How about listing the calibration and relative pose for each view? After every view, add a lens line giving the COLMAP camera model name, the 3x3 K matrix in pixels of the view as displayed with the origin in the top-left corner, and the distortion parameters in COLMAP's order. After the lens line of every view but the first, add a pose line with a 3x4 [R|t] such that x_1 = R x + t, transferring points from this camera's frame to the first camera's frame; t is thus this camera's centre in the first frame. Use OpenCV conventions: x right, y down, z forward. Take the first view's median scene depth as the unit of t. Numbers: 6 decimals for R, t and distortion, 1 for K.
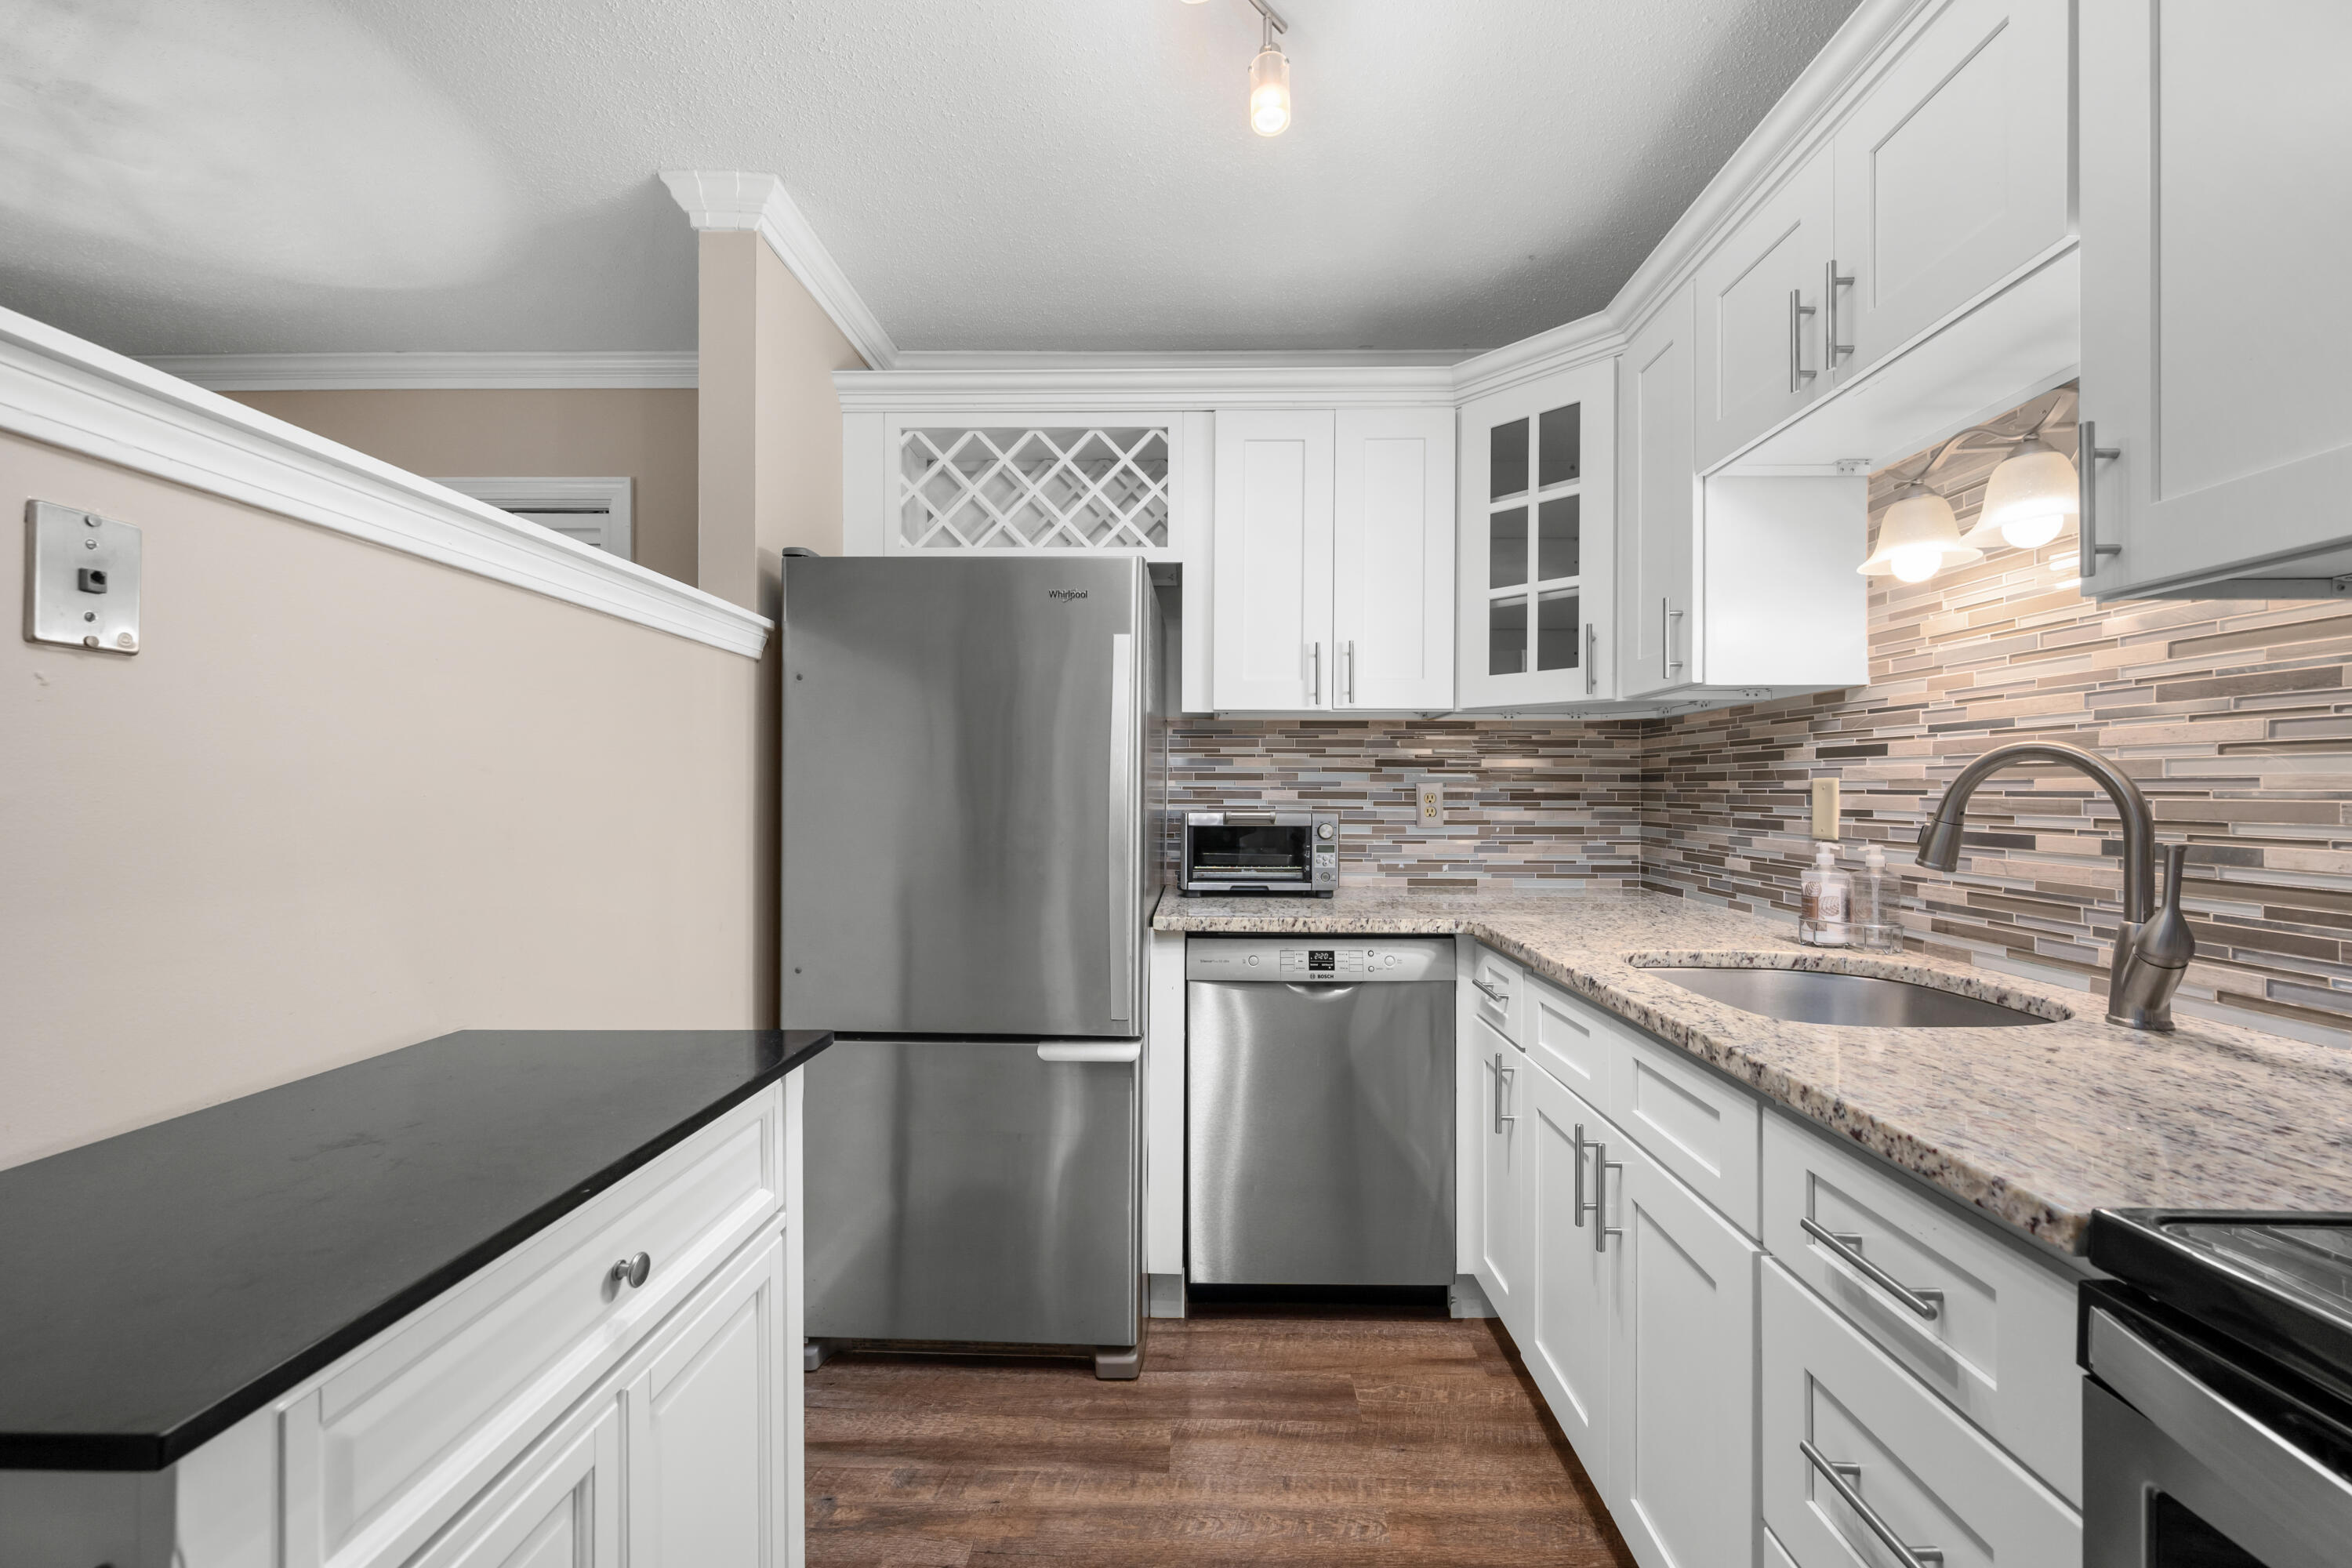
lens RADIAL K [[943.1, 0, 1180.8], [0, 943.1, 791.1], [0, 0, 1]] dist [-0.001991, -0.000247]
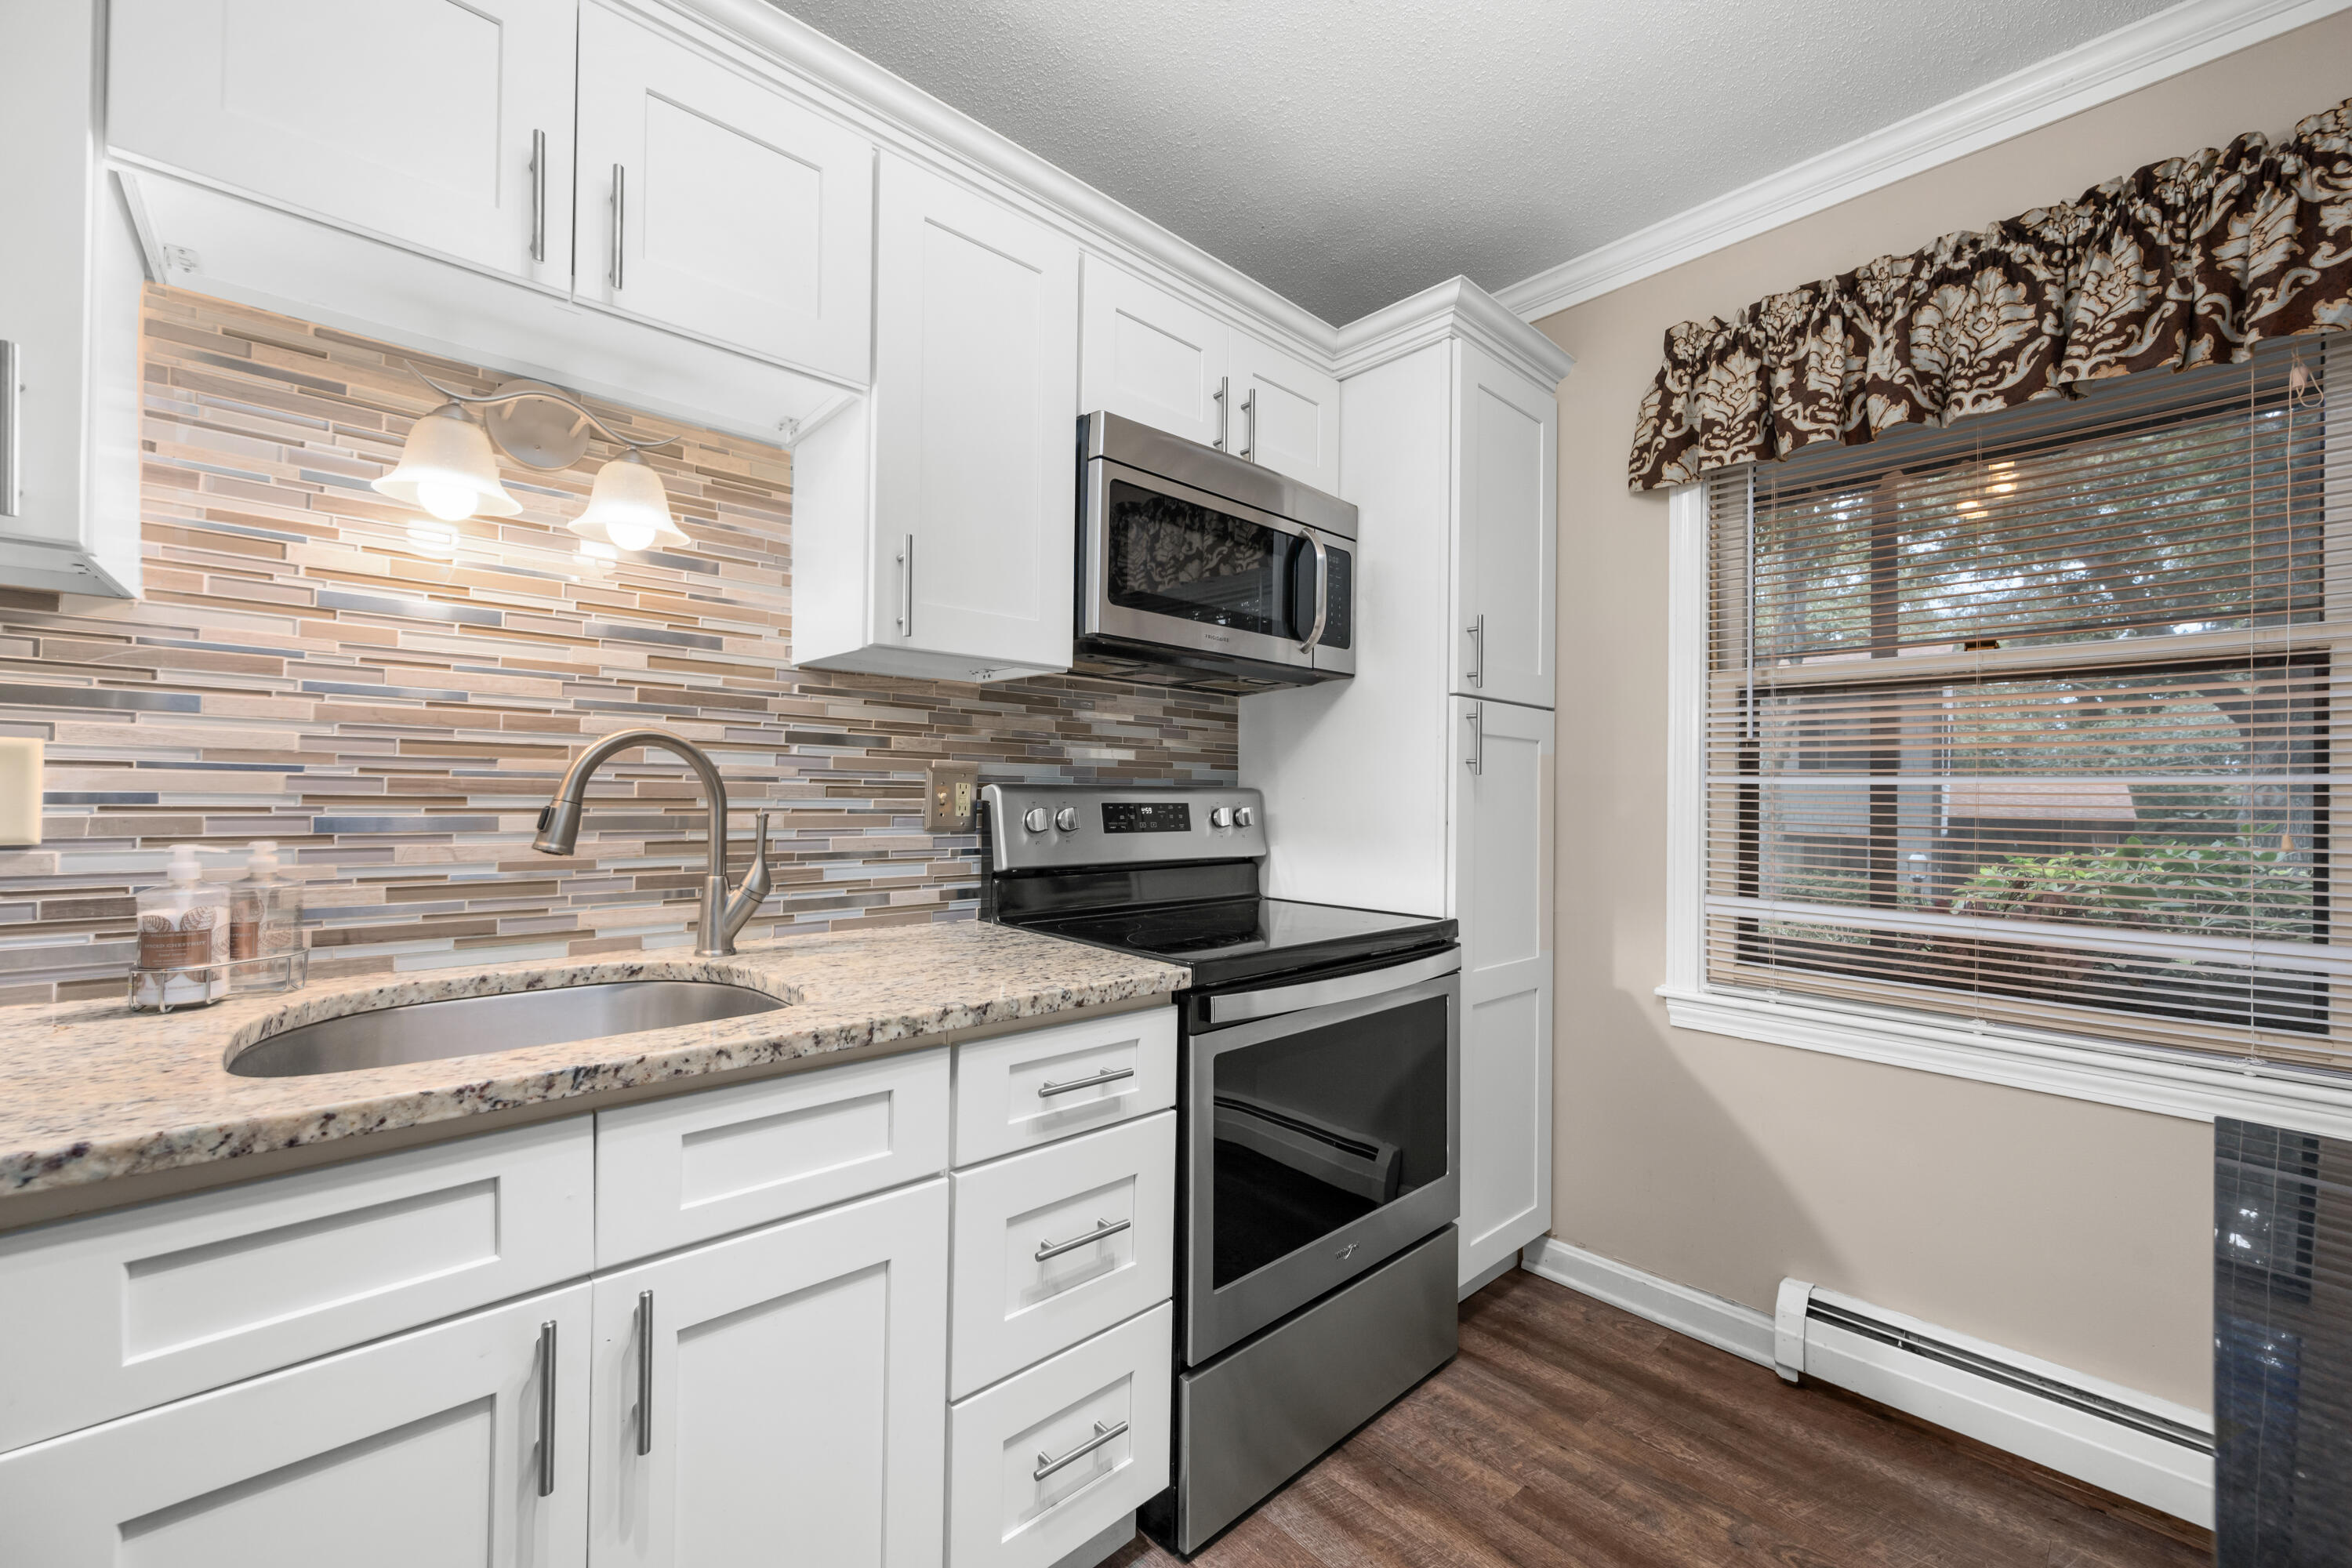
lens RADIAL K [[932.0, 0, 1190.6], [0, 932.0, 783.9], [0, 0, 1]] dist [-0.000787, -0.000232]
pose [[-0.702105, -0.004818, 0.712057, -0.196129], [-0.014831, 0.999859, -0.007858, 0.006859], [-0.711919, -0.016078, -0.702078, 0.784388]]
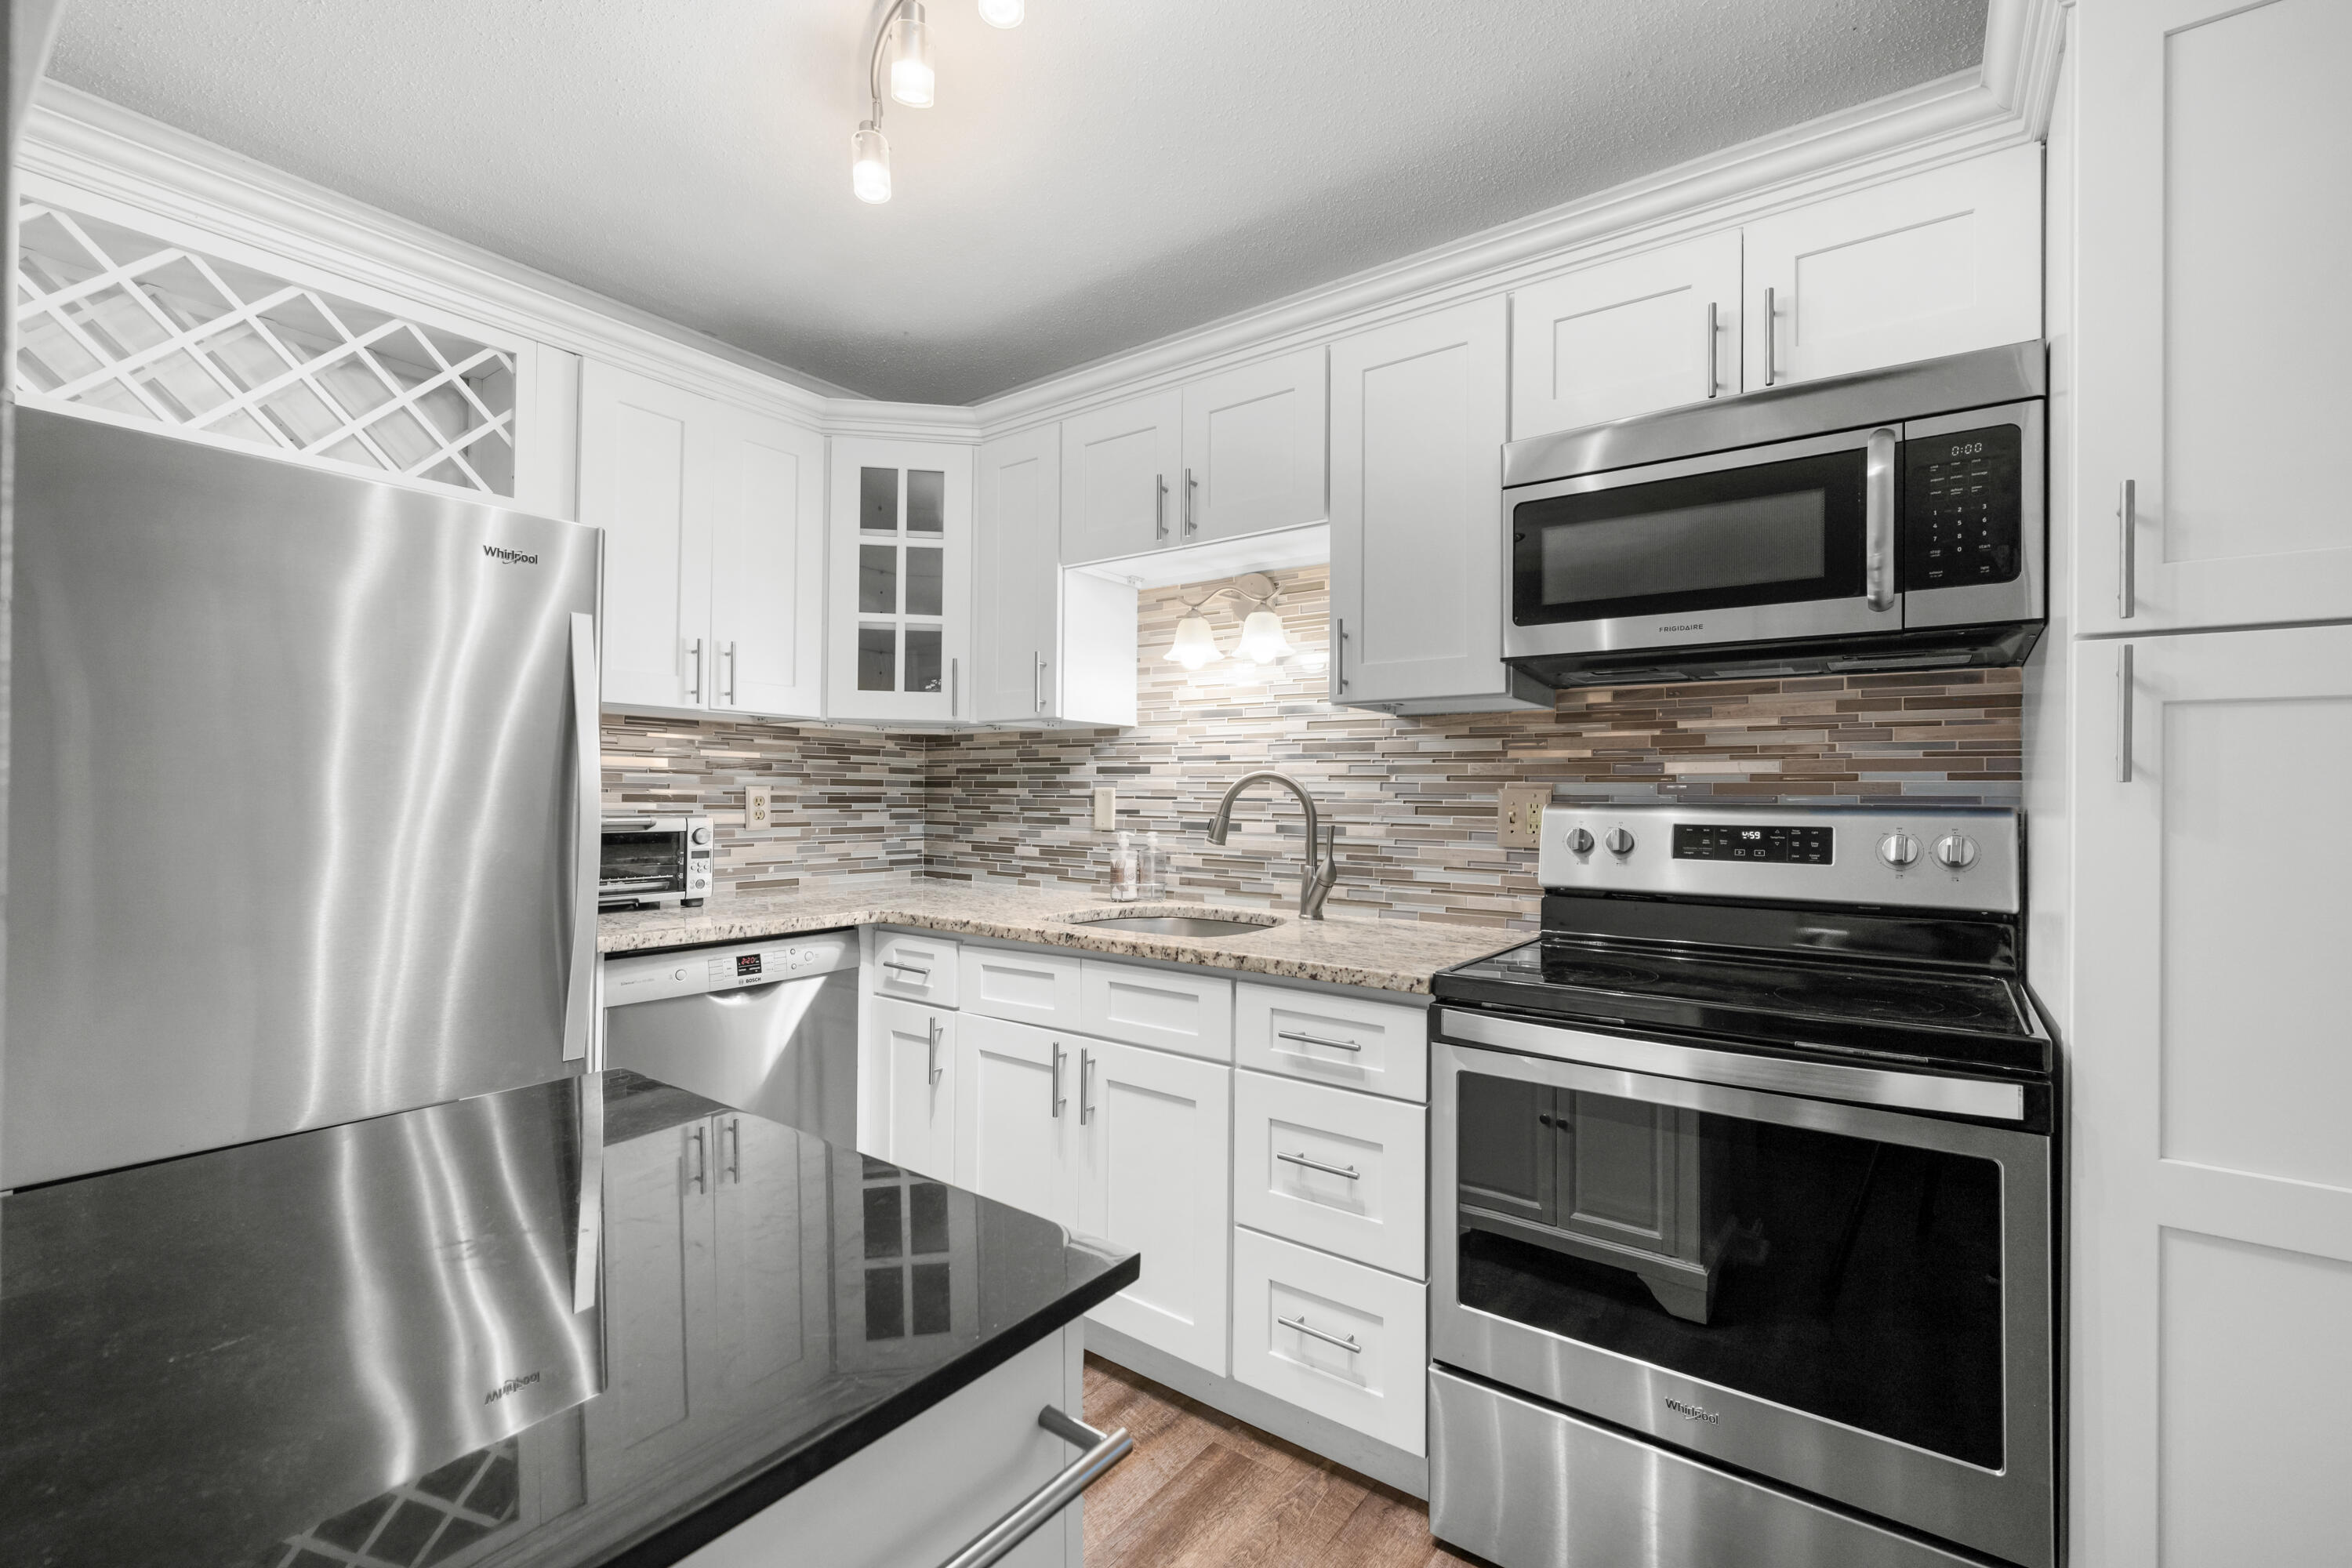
lens RADIAL K [[1006.3, 0, 1183.9], [0, 1006.3, 792.4], [0, 0, 1]] dist [0.000467, 0.000122]
pose [[0.570814, 0.005666, 0.821060, -0.462077], [-0.007049, 0.999973, -0.002001, -0.003849], [-0.821049, -0.004646, 0.570838, 0.014553]]
